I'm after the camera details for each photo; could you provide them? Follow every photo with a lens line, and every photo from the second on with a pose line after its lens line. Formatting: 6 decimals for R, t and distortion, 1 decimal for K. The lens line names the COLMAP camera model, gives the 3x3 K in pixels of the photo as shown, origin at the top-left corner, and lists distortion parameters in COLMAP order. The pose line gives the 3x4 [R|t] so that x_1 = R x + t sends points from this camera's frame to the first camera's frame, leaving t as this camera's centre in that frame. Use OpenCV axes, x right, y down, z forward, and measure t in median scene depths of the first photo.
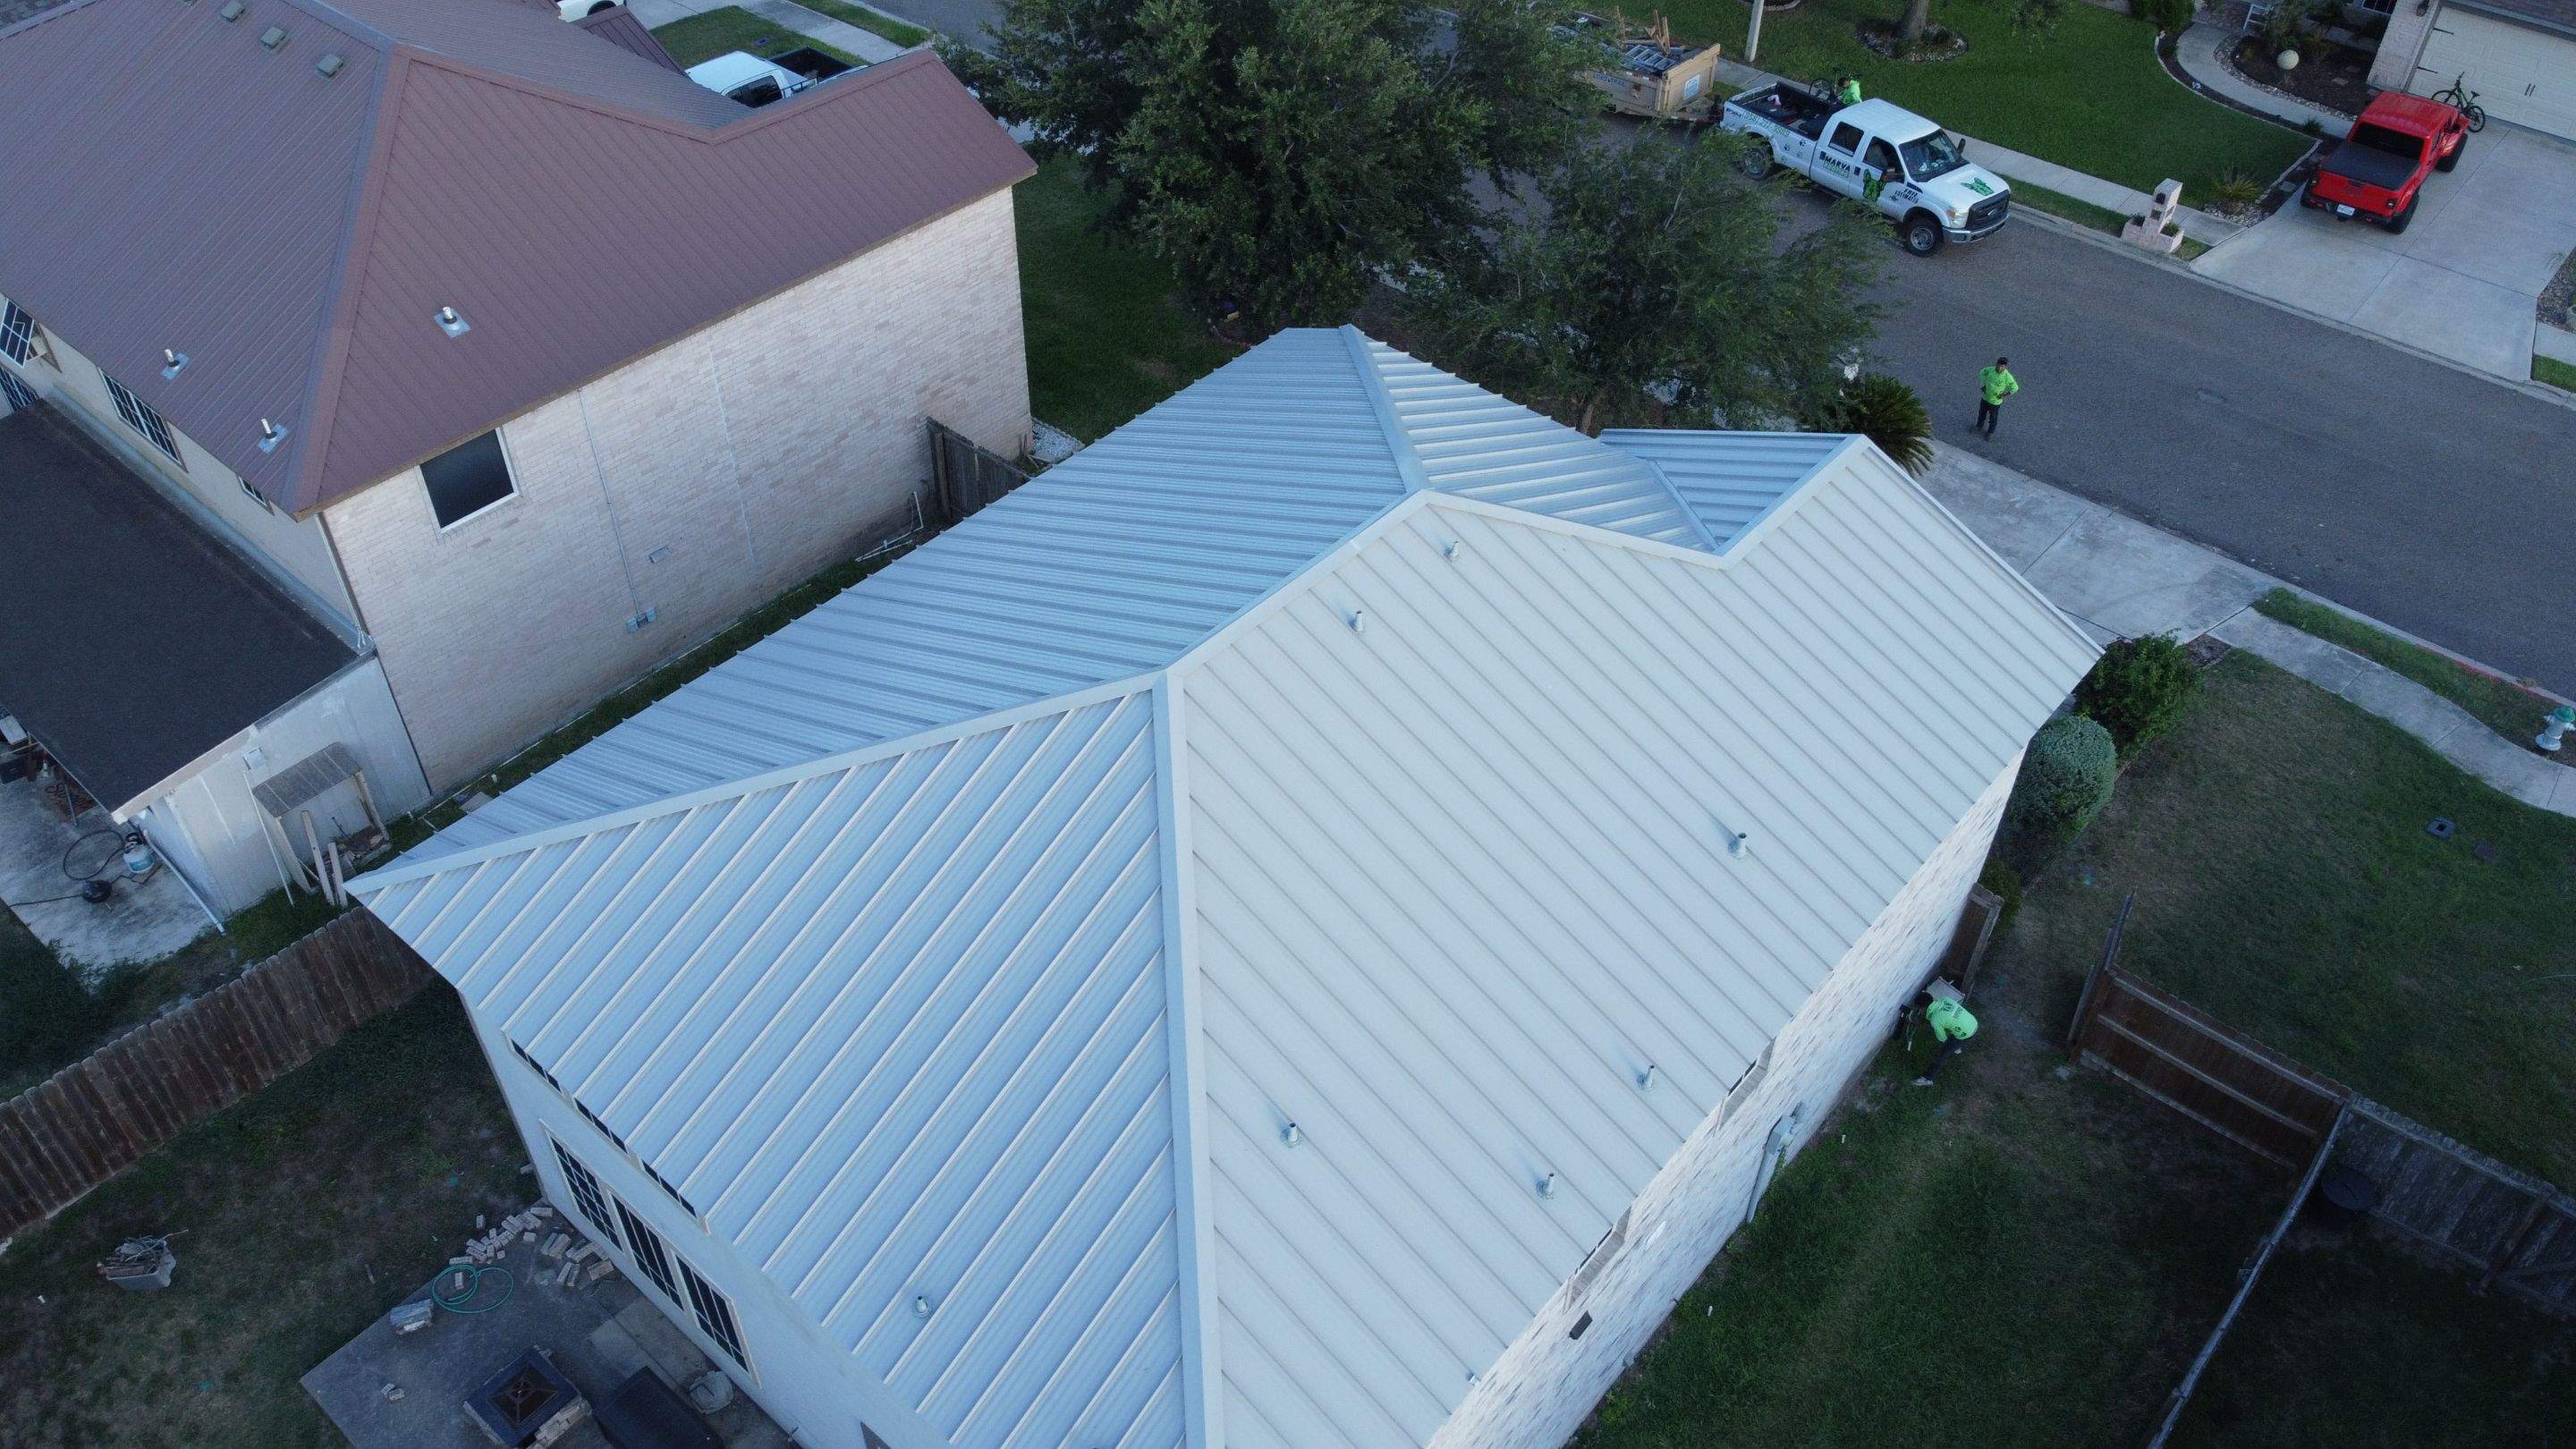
lens RADIAL K [[1948.2, 0, 1270.6], [0, 1948.2, 729.8], [0, 0, 1]] dist [0.001732, -0.008703]
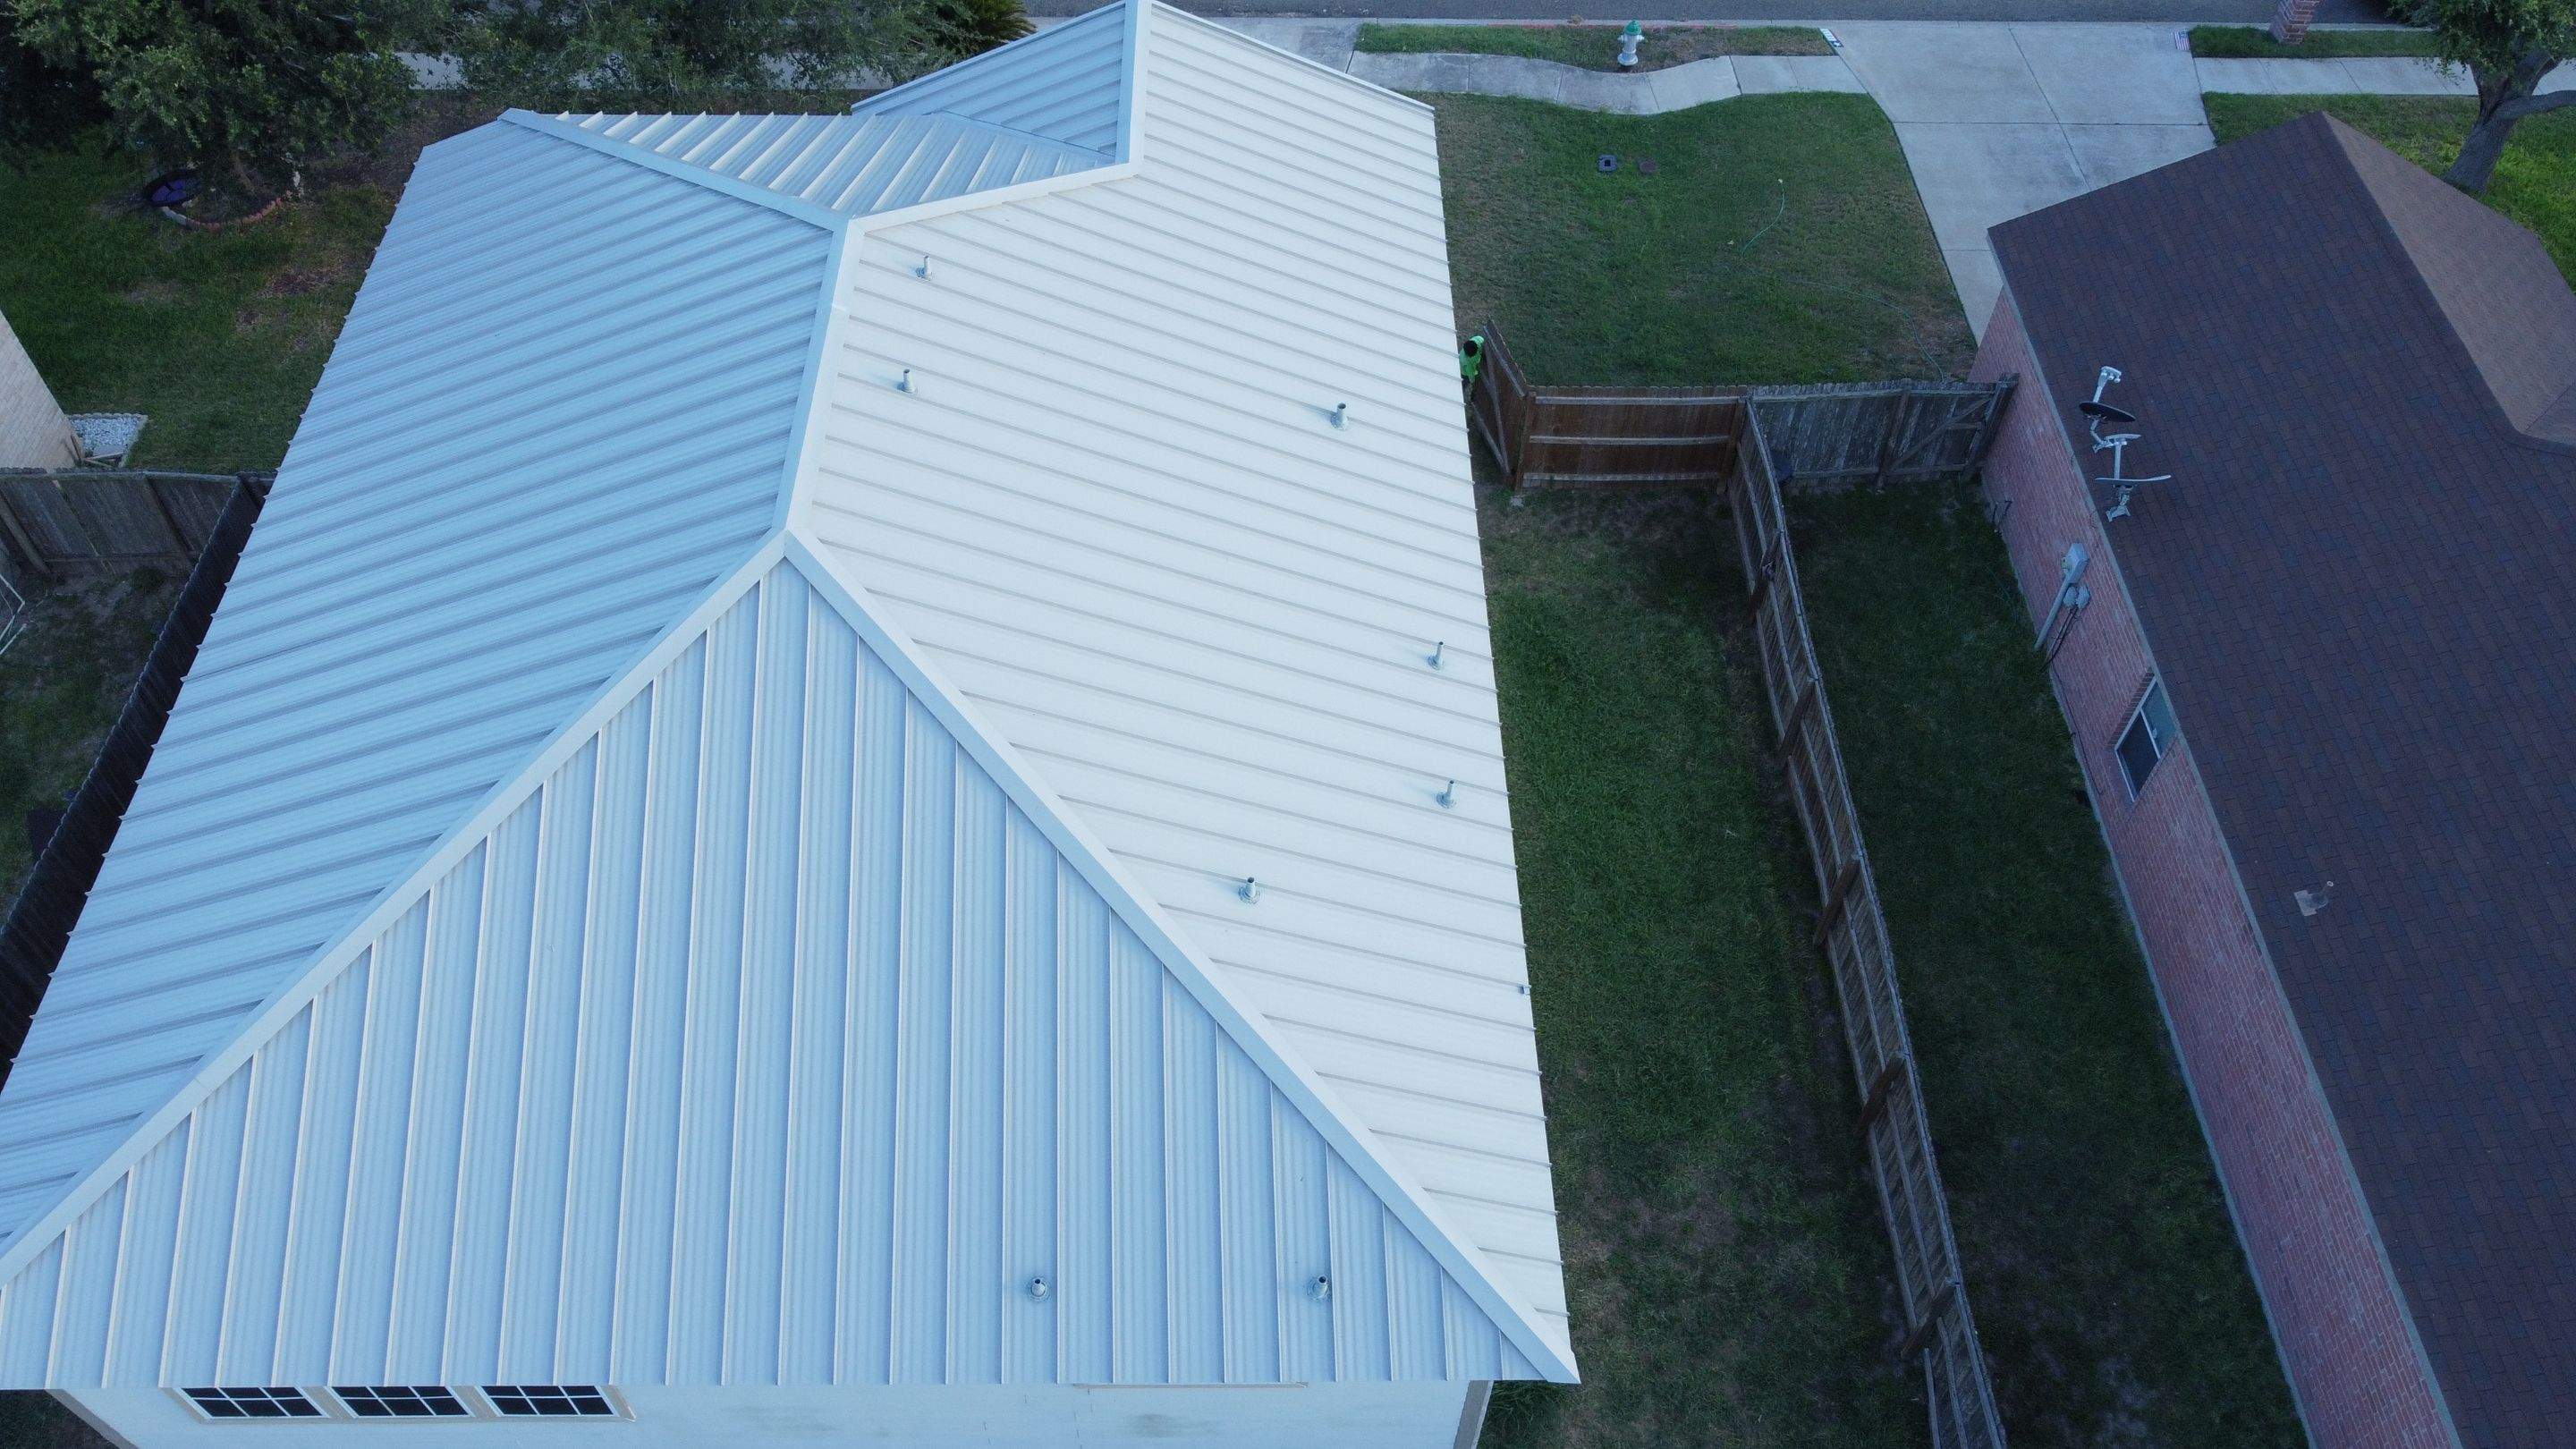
lens RADIAL K [[1948.2, 0, 1281.2], [0, 1948.2, 733.4], [0, 0, 1]] dist [0.001732, -0.008703]
pose [[0.744349, -0.518114, 0.421310, -0.196674], [0.443095, 0.855206, 0.268868, -0.057944], [-0.499611, -0.013451, 0.866145, 0.119291]]
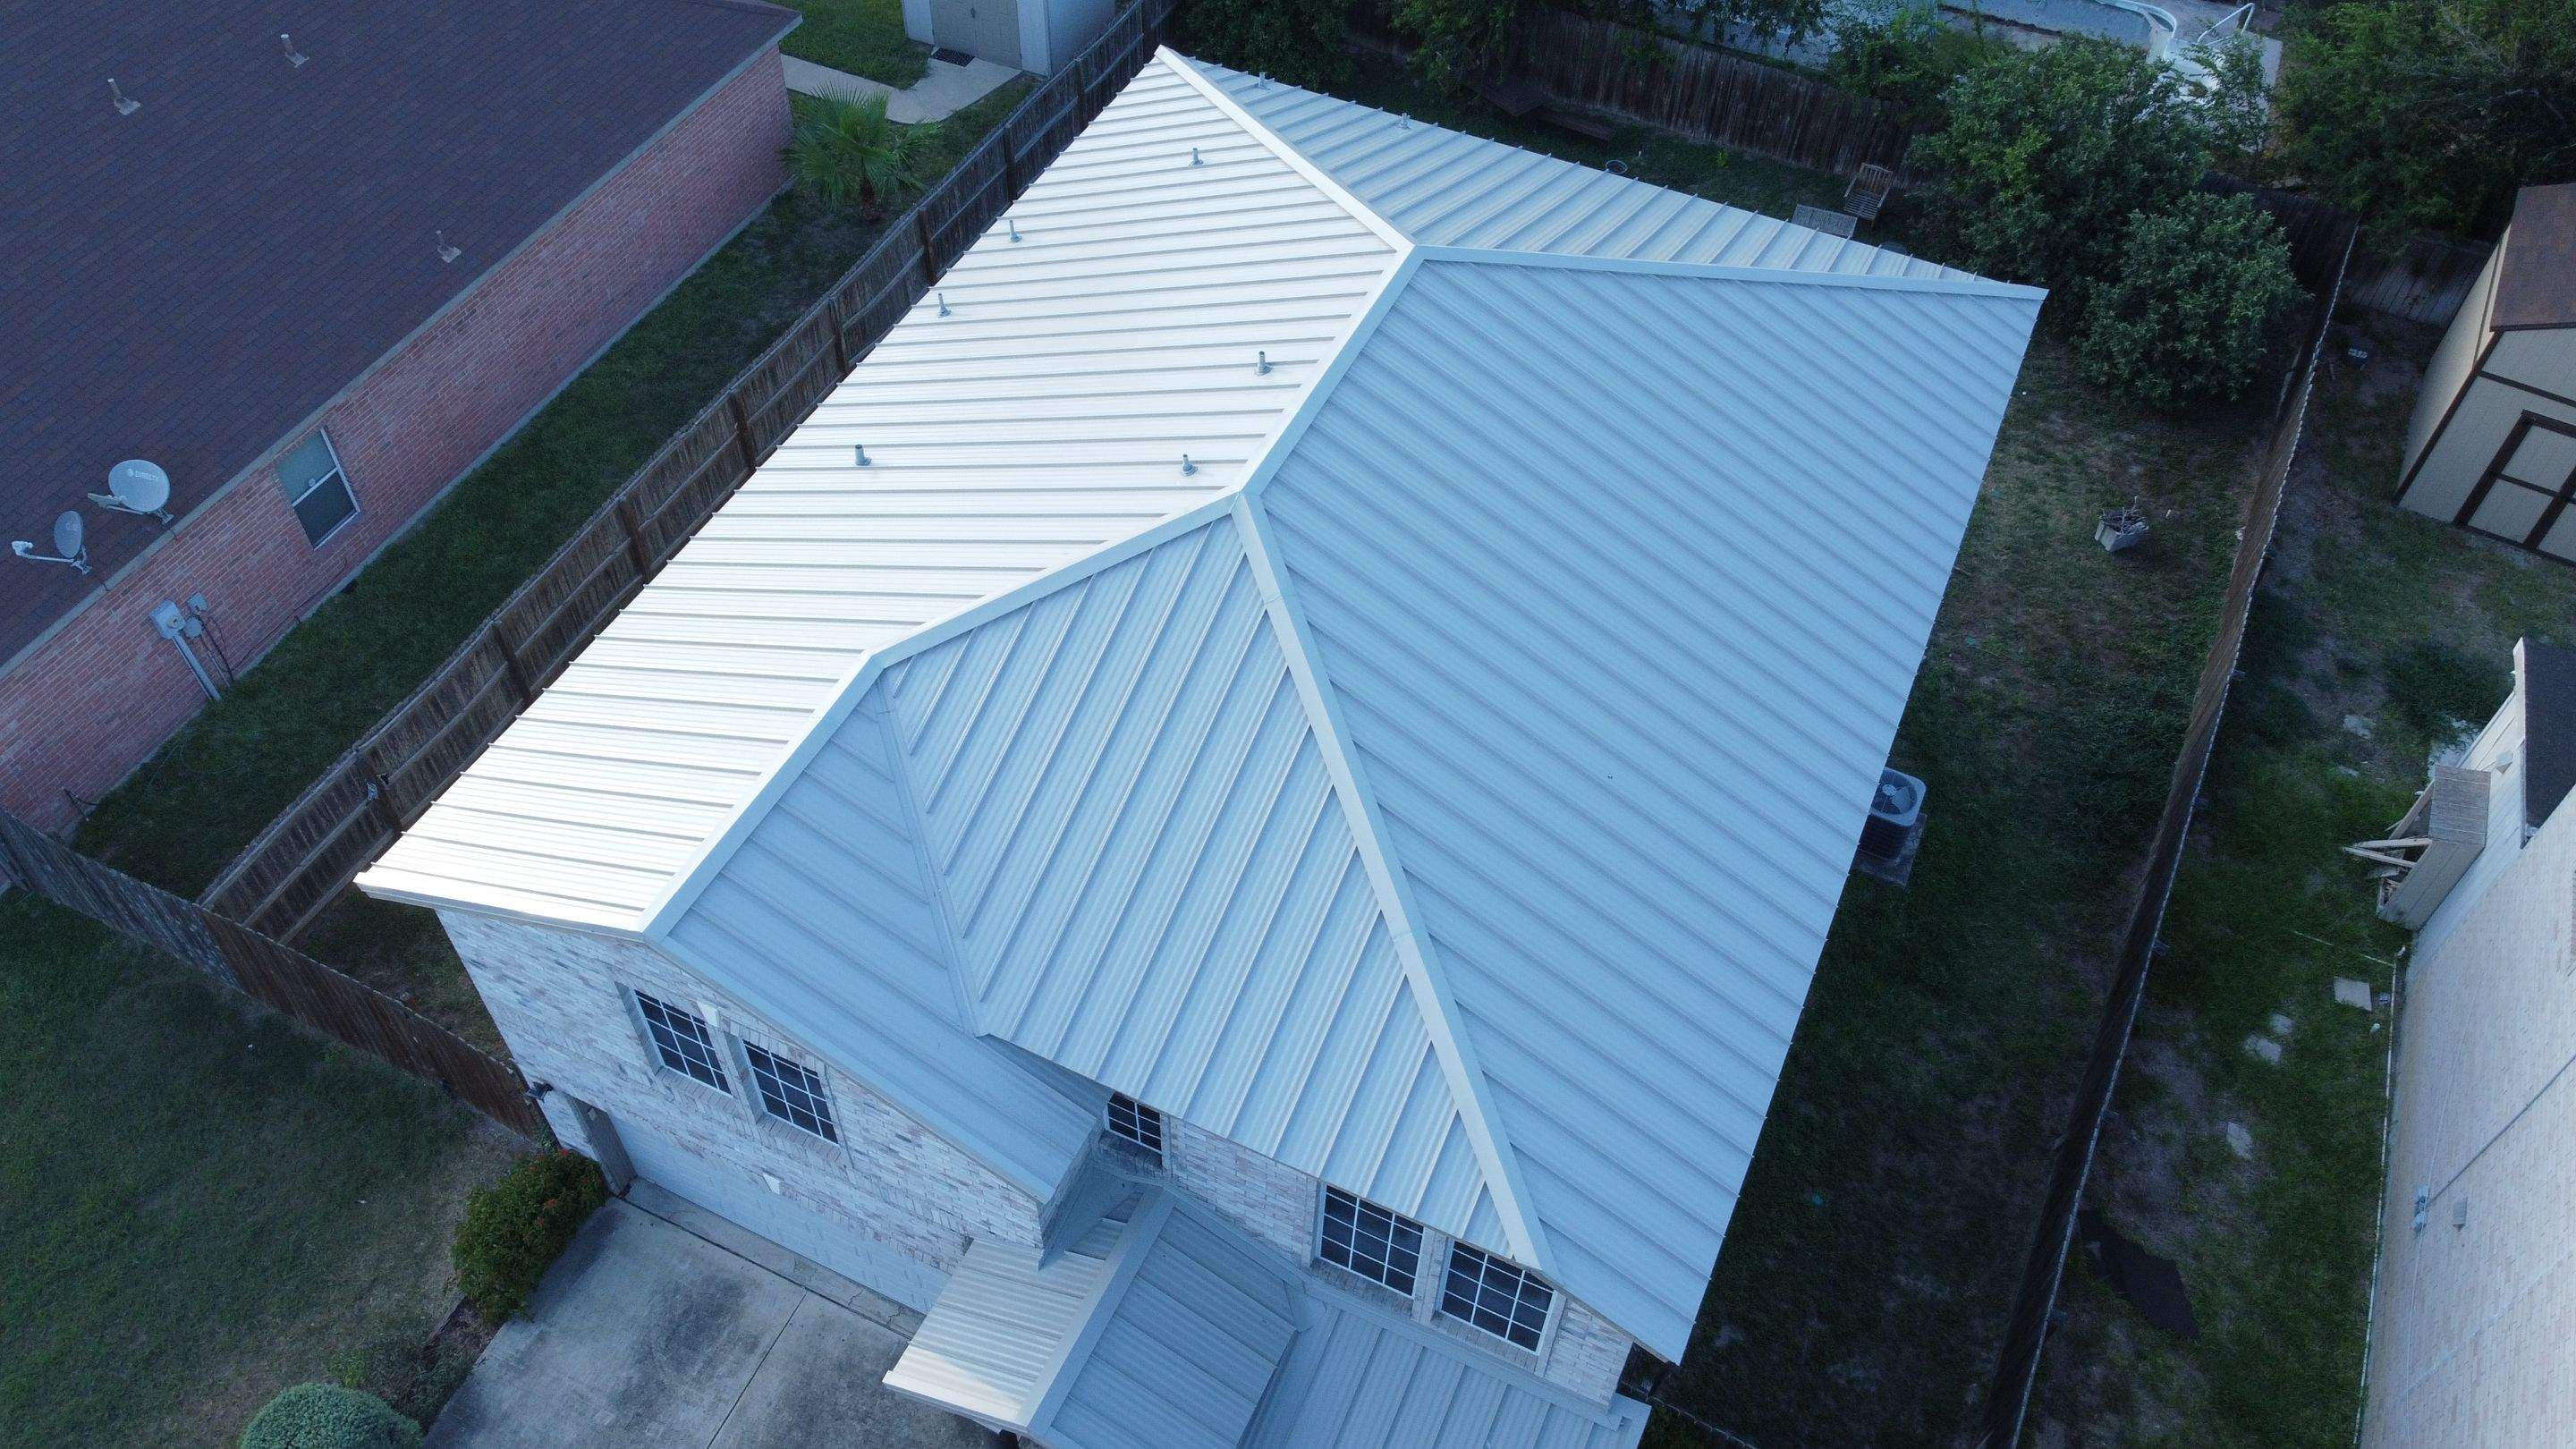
lens RADIAL K [[1948.2, 0, 1281.3], [0, 1948.2, 724.3], [0, 0, 1]] dist [0.001732, -0.008703]
pose [[-0.960040, 0.189214, -0.206207, 0.188916], [-0.212657, -0.014215, 0.977024, -0.705162], [0.181935, 0.981833, 0.053885, 0.798577]]
